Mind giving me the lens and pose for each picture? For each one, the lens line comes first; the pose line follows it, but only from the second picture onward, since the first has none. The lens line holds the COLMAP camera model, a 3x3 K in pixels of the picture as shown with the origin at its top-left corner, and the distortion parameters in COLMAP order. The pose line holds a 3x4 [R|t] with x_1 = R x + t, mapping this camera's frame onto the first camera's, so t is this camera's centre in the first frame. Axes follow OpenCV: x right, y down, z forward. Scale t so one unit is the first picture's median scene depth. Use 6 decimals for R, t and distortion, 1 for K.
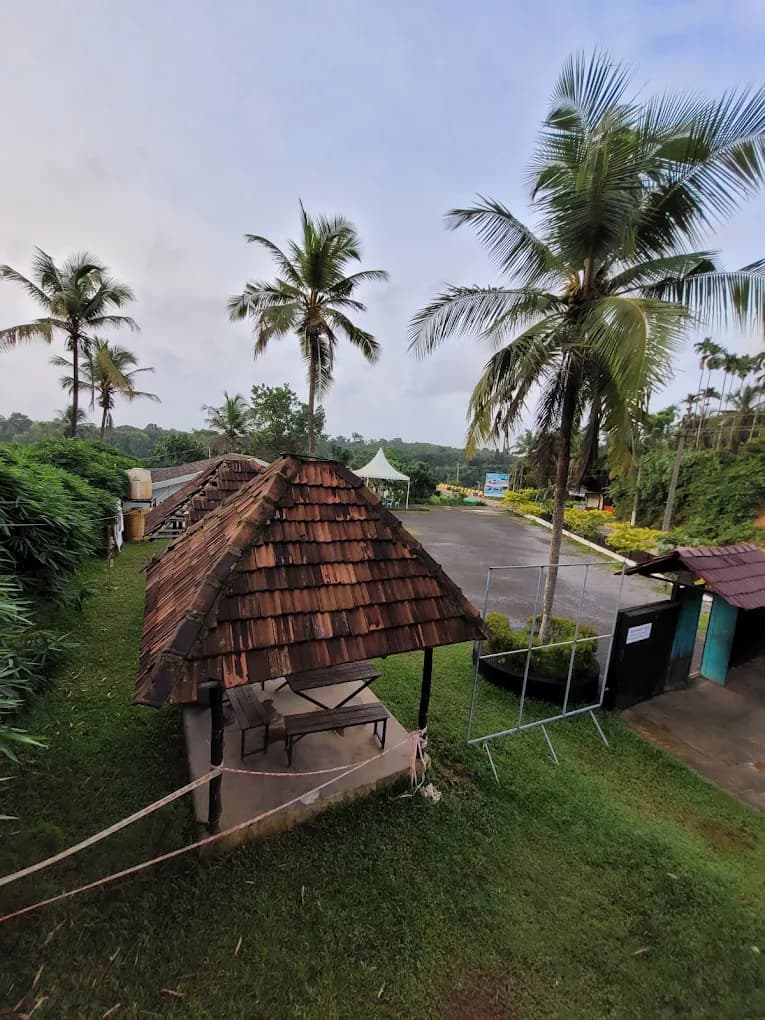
lens RADIAL K [[408.6, 0, 351.0], [0, 408.6, 509.3], [0, 0, 1]] dist [0.012457, 0.000036]
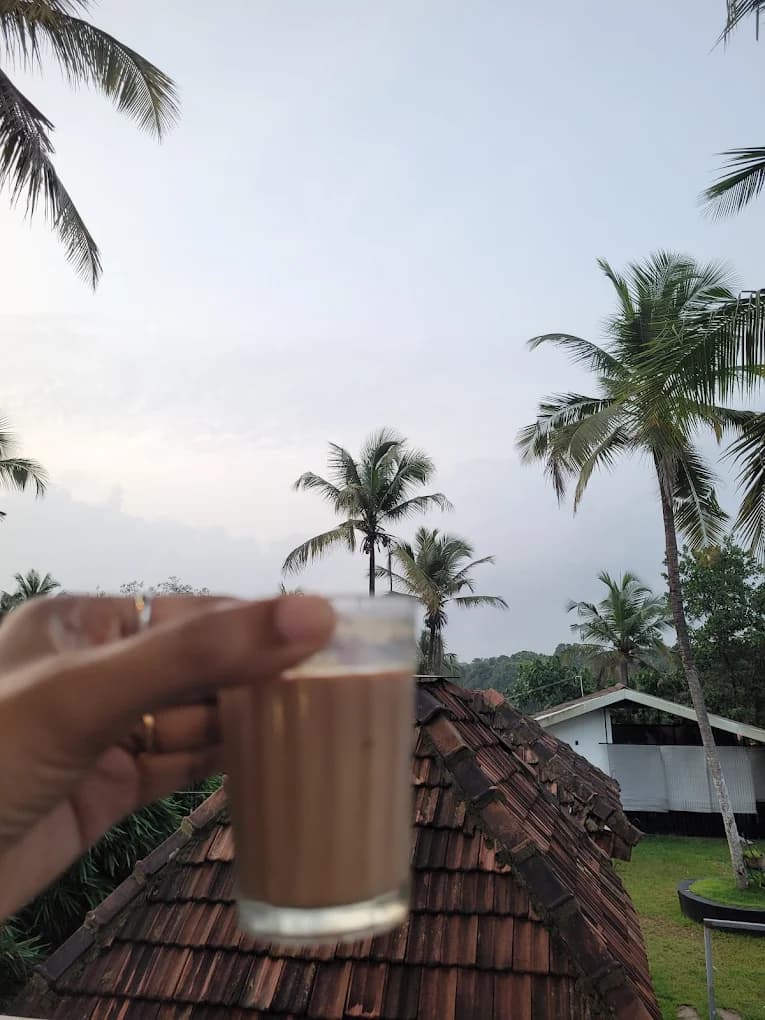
lens RADIAL K [[776.3, 0, 383.1], [0, 776.3, 515.9], [0, 0, 1]] dist [0.037888, -0.027647]
pose [[0.744151, -0.215105, -0.632432, 0.635857], [-0.019787, 0.939224, -0.342734, 0.040966], [0.667719, 0.267559, 0.694668, 0.158947]]
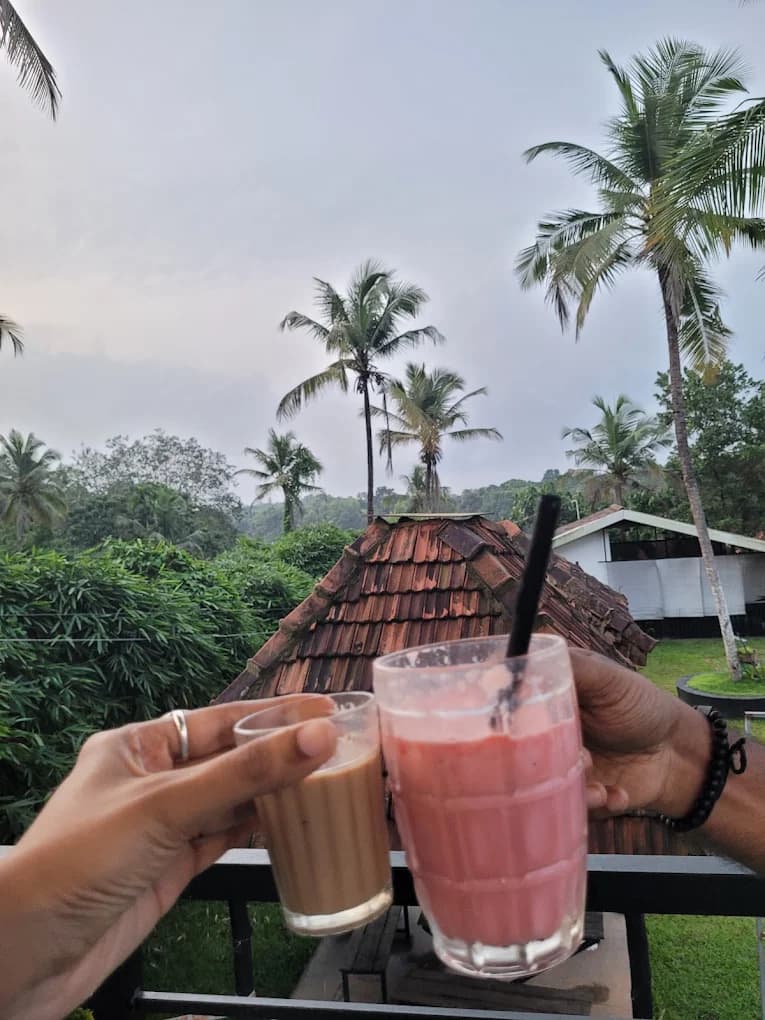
lens RADIAL K [[776.3, 0, 391.4], [0, 776.3, 516.6], [0, 0, 1]] dist [0.037888, -0.027647]
pose [[0.753569, -0.129429, -0.644501, 0.586072], [0.050850, 0.988965, -0.139149, 0.031047], [0.655399, 0.072086, 0.751835, 0.108544]]
